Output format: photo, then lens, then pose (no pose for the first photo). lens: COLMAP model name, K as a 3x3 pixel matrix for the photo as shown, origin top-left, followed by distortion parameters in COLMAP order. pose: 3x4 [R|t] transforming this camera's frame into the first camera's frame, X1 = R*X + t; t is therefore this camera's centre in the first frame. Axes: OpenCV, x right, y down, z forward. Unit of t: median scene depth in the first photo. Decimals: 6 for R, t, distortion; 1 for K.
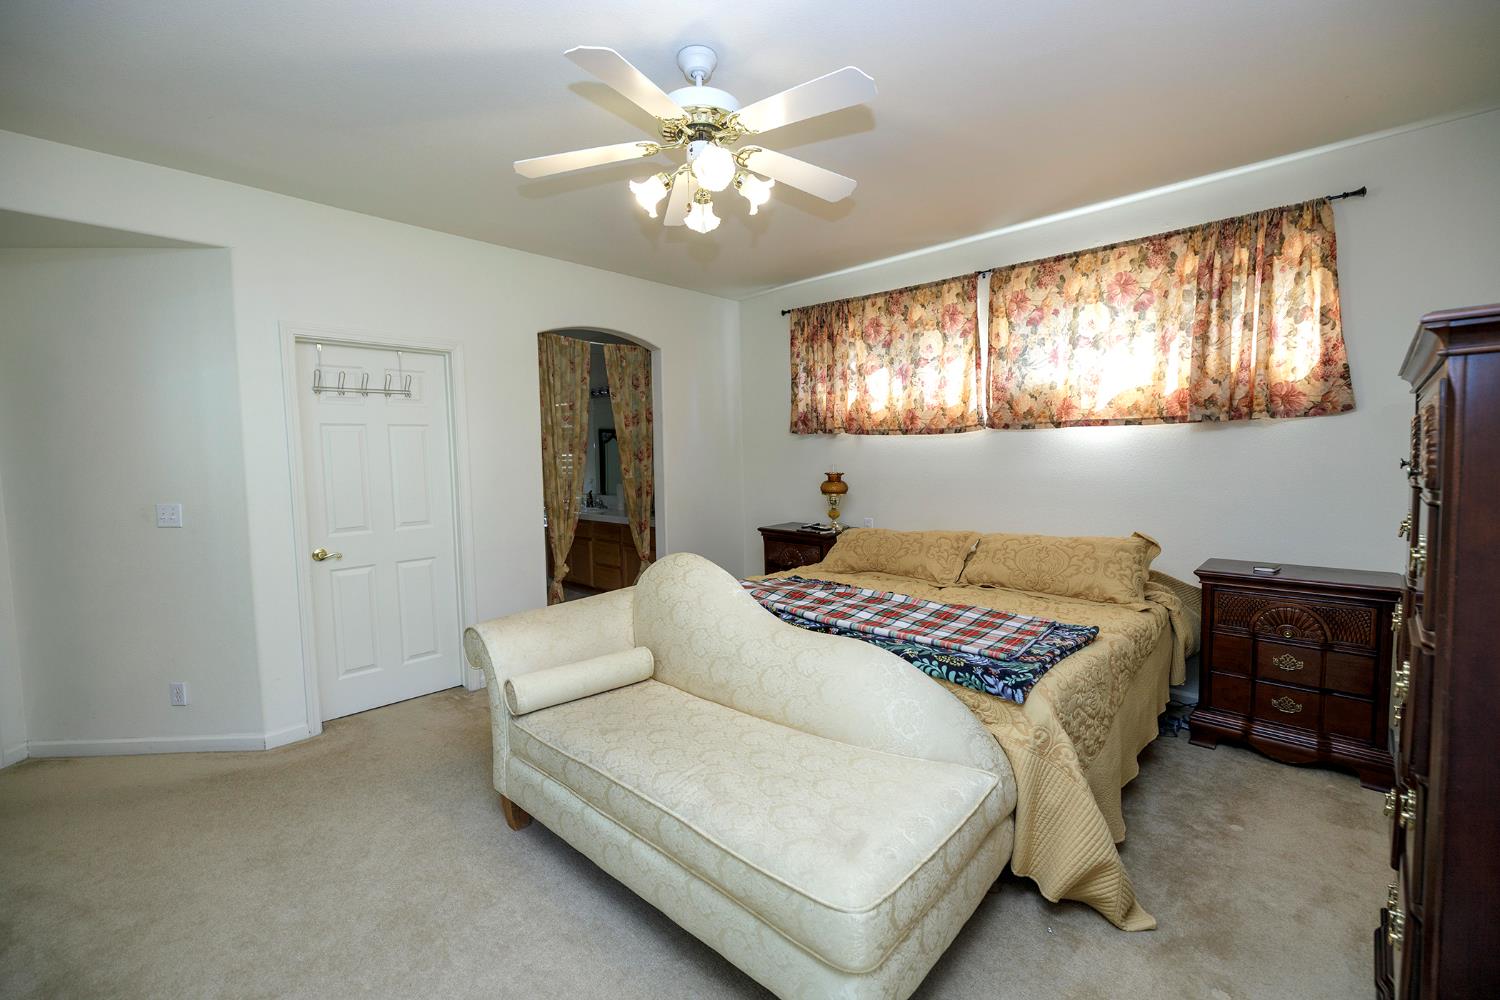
lens RADIAL K [[654.0, 0, 727.9], [0, 654.0, 495.8], [0, 0, 1]] dist [-0.000389, -0.000271]
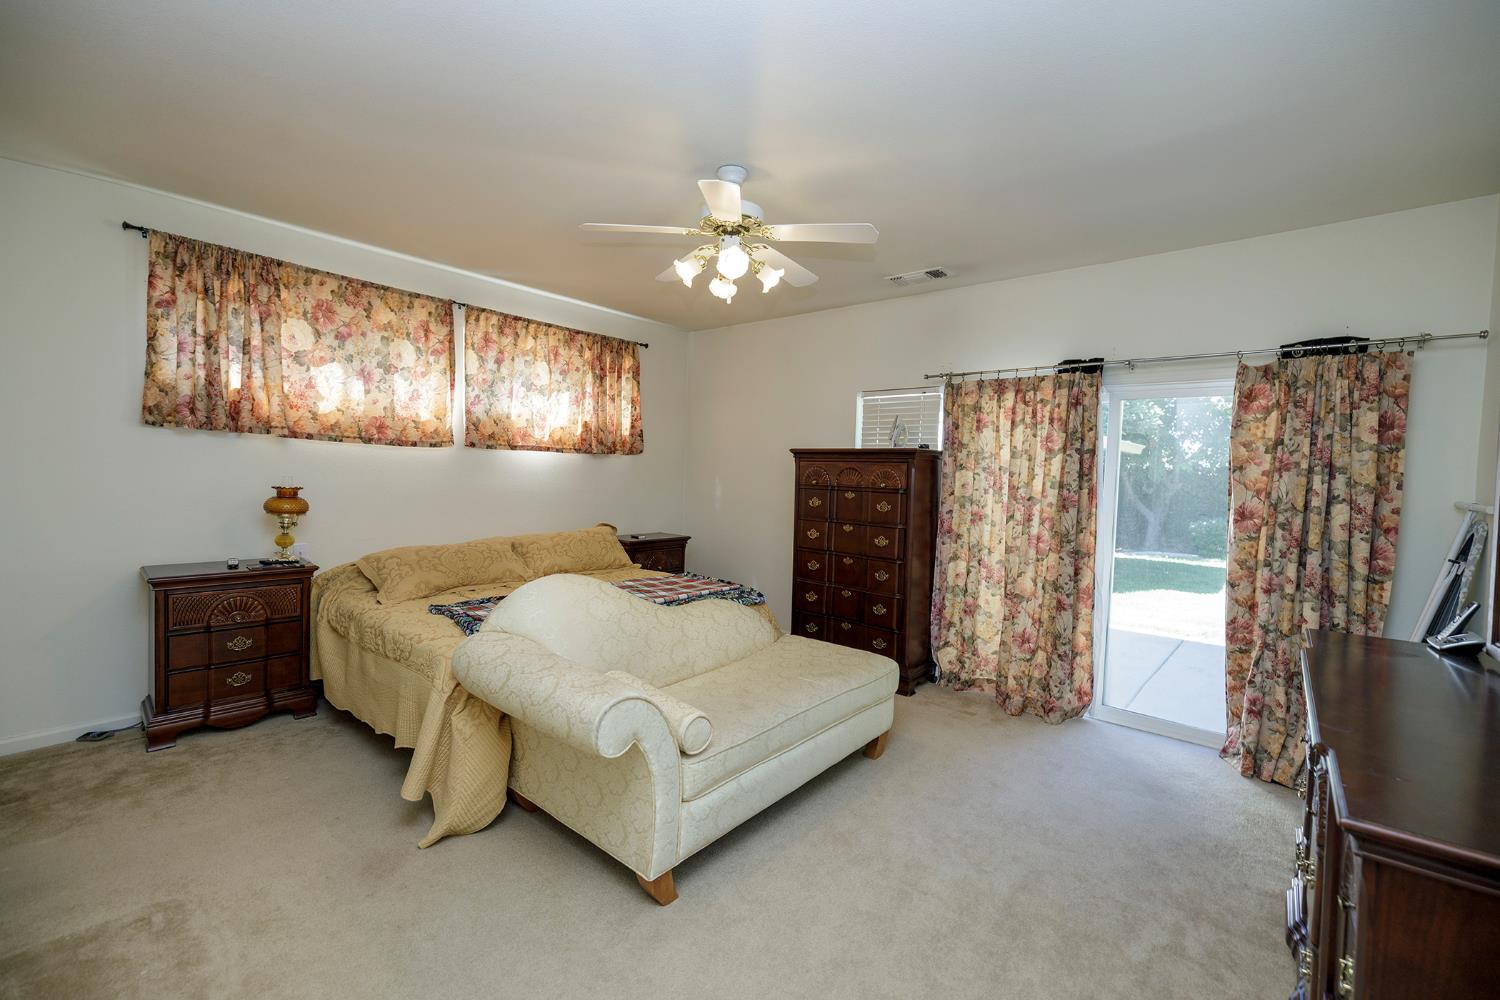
lens RADIAL K [[624.3, 0, 741.5], [0, 624.3, 493.6], [0, 0, 1]] dist [0.000908, -0.000149]
pose [[-0.070817, -0.010692, 0.997432, -0.683904], [0.043695, 0.998949, 0.013811, -0.015839], [-0.996532, 0.044561, -0.070276, 0.604438]]
